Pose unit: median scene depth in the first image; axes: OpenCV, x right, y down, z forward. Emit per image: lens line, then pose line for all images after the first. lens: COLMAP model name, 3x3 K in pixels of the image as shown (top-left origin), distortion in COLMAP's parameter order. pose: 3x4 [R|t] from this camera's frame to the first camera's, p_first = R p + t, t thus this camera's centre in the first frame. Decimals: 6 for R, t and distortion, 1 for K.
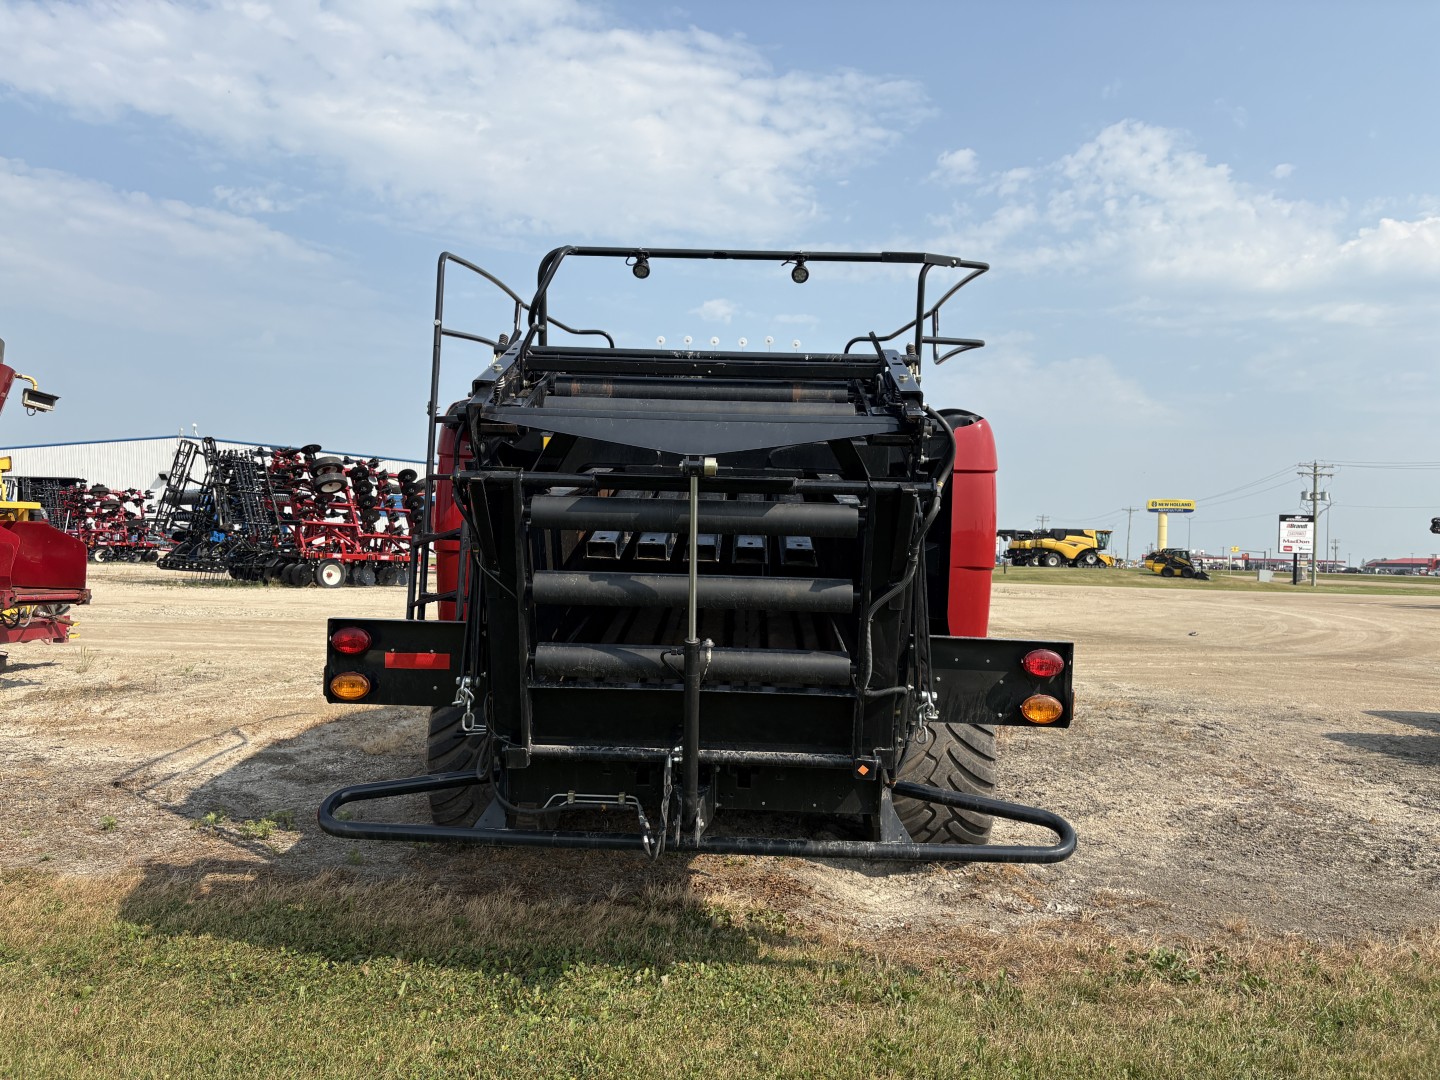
lens RADIAL K [[1084.5, 0, 719.9], [0, 1084.5, 547.5], [0, 0, 1]] dist [0.050672, -0.058278]
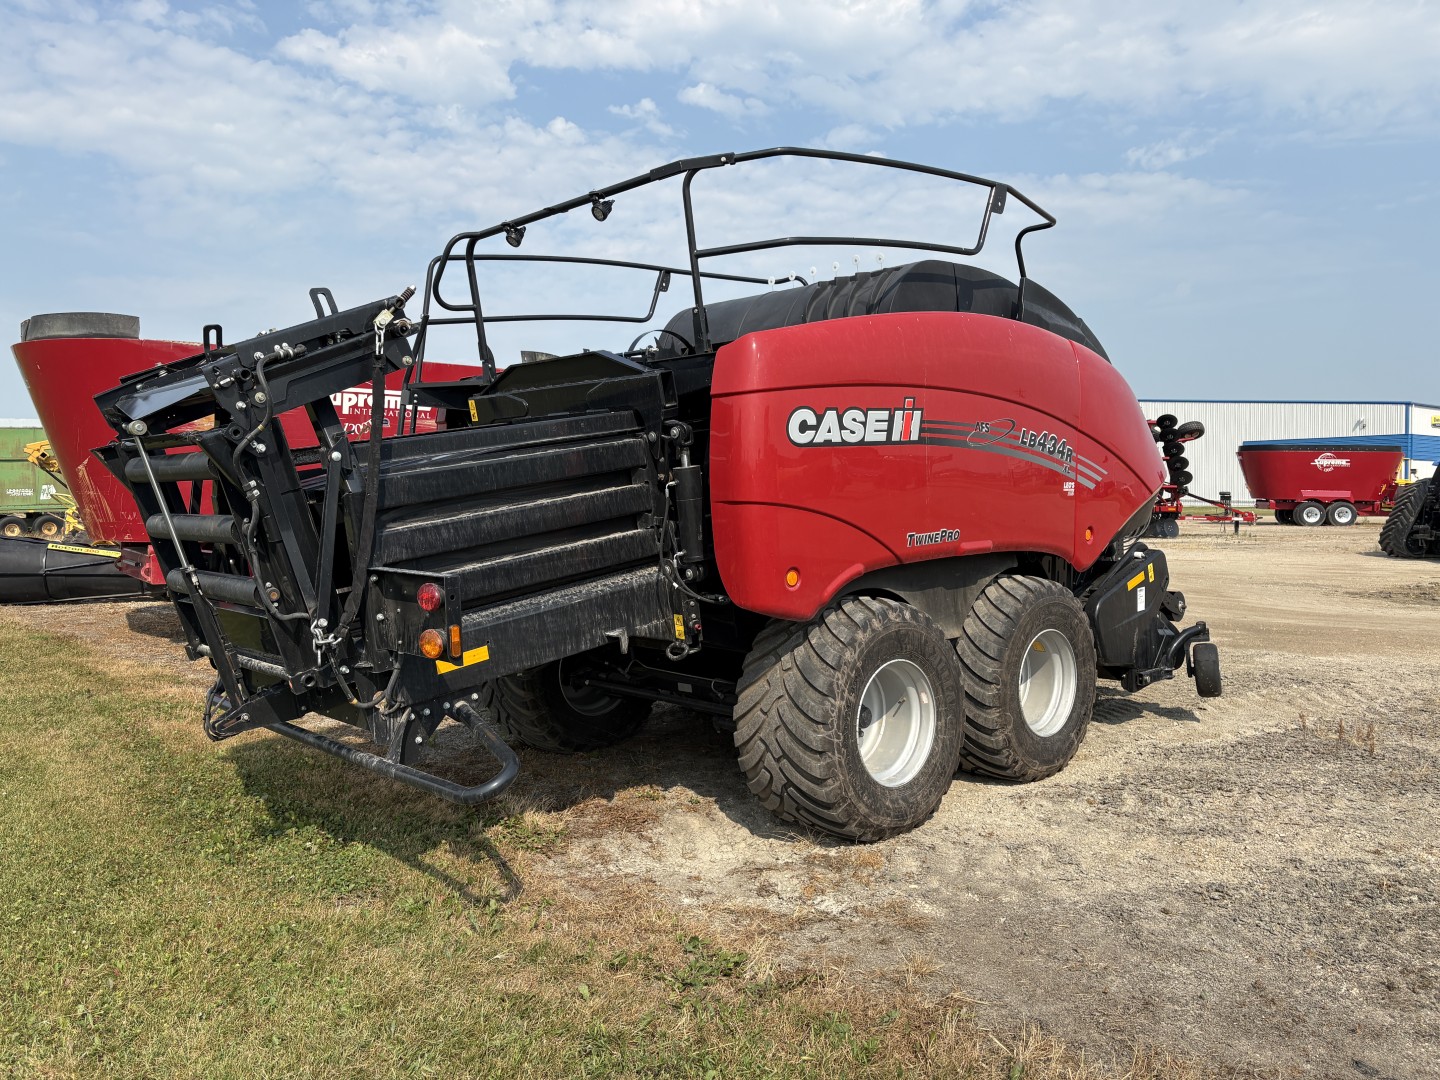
lens RADIAL K [[1084.5, 0, 718.5], [0, 1084.5, 533.0], [0, 0, 1]] dist [0.050672, -0.058278]
pose [[0.690367, -0.009044, -0.723403, 0.255134], [0.029923, 0.999423, 0.016062, 0.008638], [0.722840, -0.032735, 0.690239, 0.111109]]
